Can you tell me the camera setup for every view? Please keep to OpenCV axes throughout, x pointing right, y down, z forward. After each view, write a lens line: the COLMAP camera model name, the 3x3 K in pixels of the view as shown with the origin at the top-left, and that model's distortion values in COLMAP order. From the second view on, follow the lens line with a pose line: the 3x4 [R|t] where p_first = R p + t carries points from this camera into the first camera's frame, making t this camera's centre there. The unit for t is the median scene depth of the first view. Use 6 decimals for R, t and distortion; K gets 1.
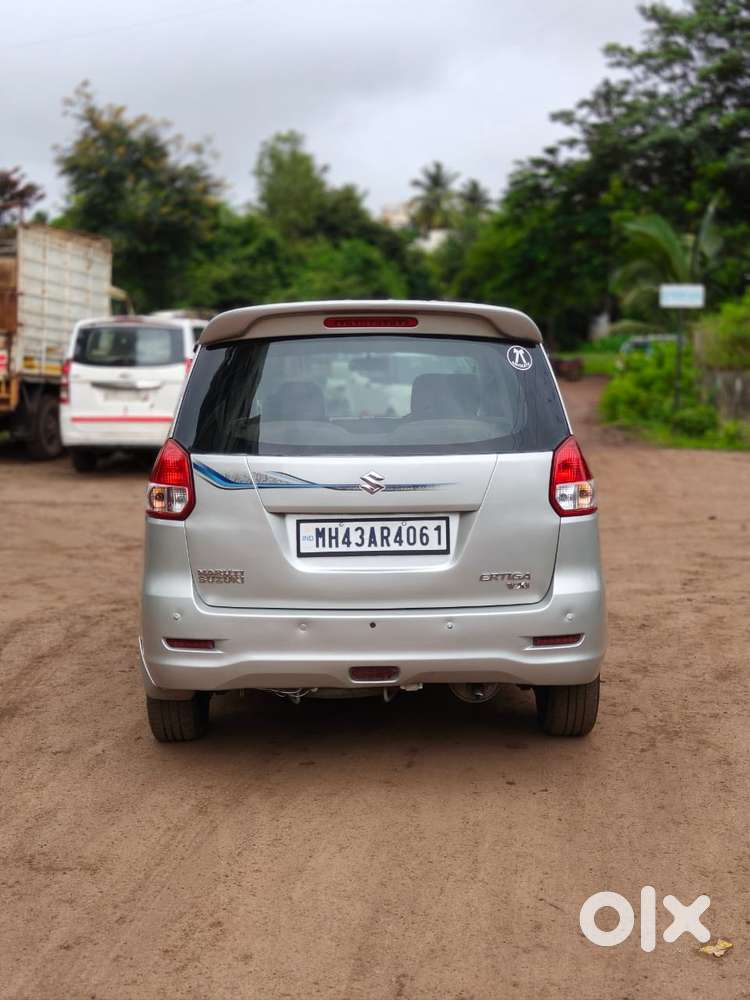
lens RADIAL K [[1401.3, 0, 372.2], [0, 1401.3, 494.9], [0, 0, 1]] dist [0.068696, 0.000000]
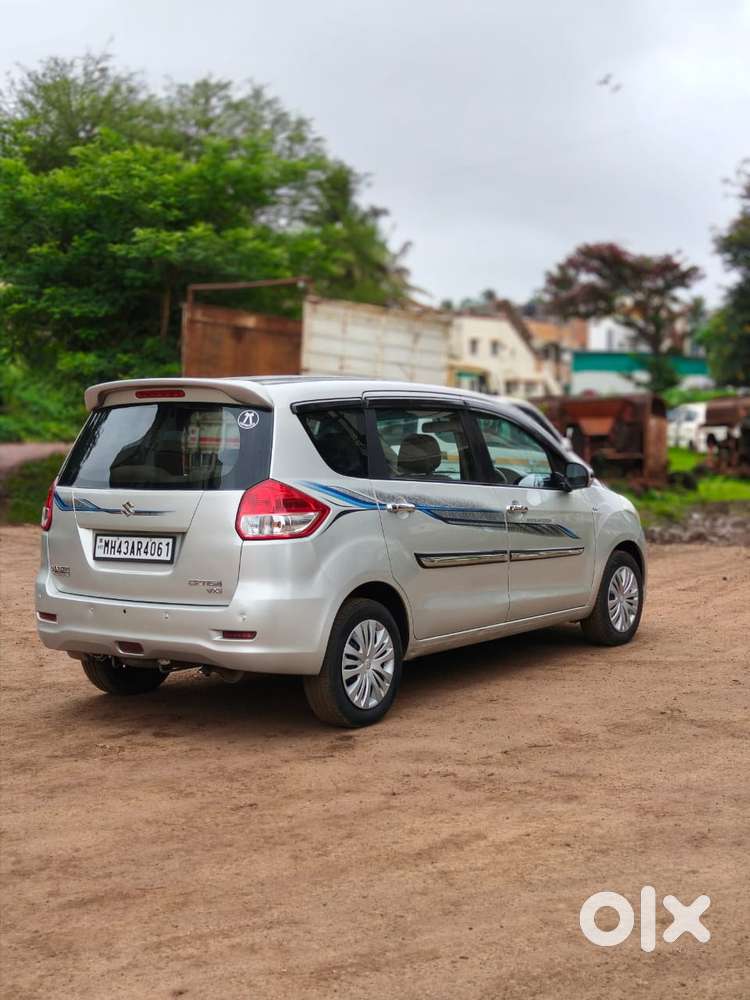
lens RADIAL K [[1401.3, 0, 377.8], [0, 1401.3, 500.4], [0, 0, 1]] dist [0.068696, 0.000000]
pose [[0.803721, 0.028199, -0.594338, 1.012364], [-0.055563, 0.998069, -0.027783, 0.007760], [0.592407, 0.055353, 0.803735, 0.023910]]
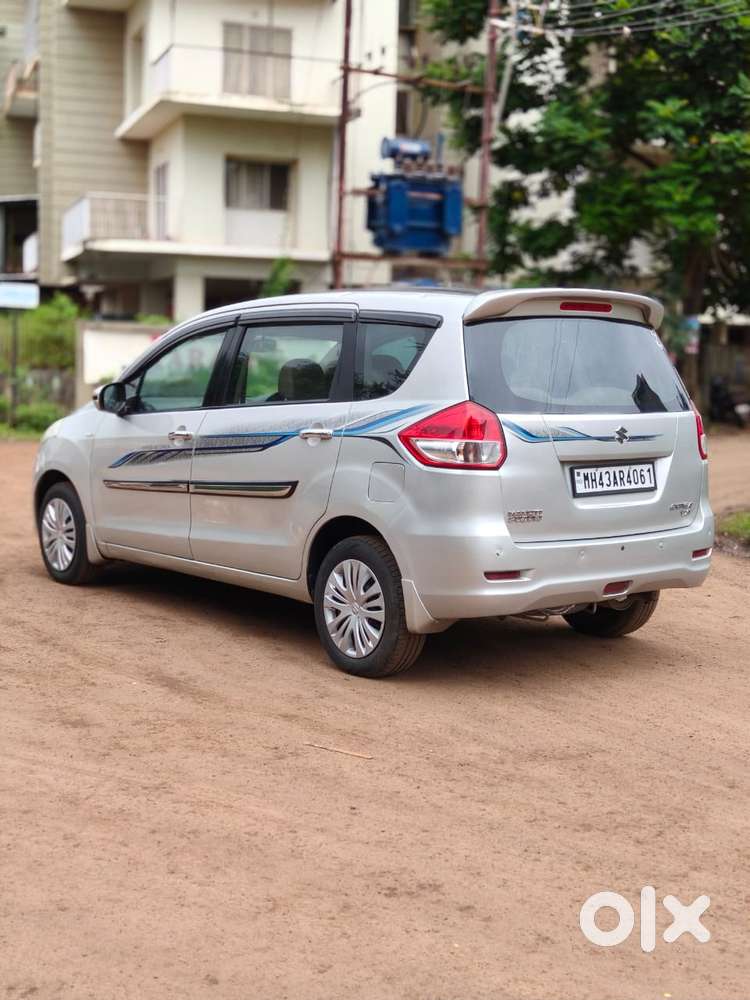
lens RADIAL K [[1401.3, 0, 376.9], [0, 1401.3, 494.0], [0, 0, 1]] dist [0.068696, 0.000000]
pose [[0.784795, -0.037690, 0.618608, -0.937457], [0.040750, 0.999127, 0.009176, 0.023232], [-0.618414, 0.018007, 0.785646, 0.144263]]
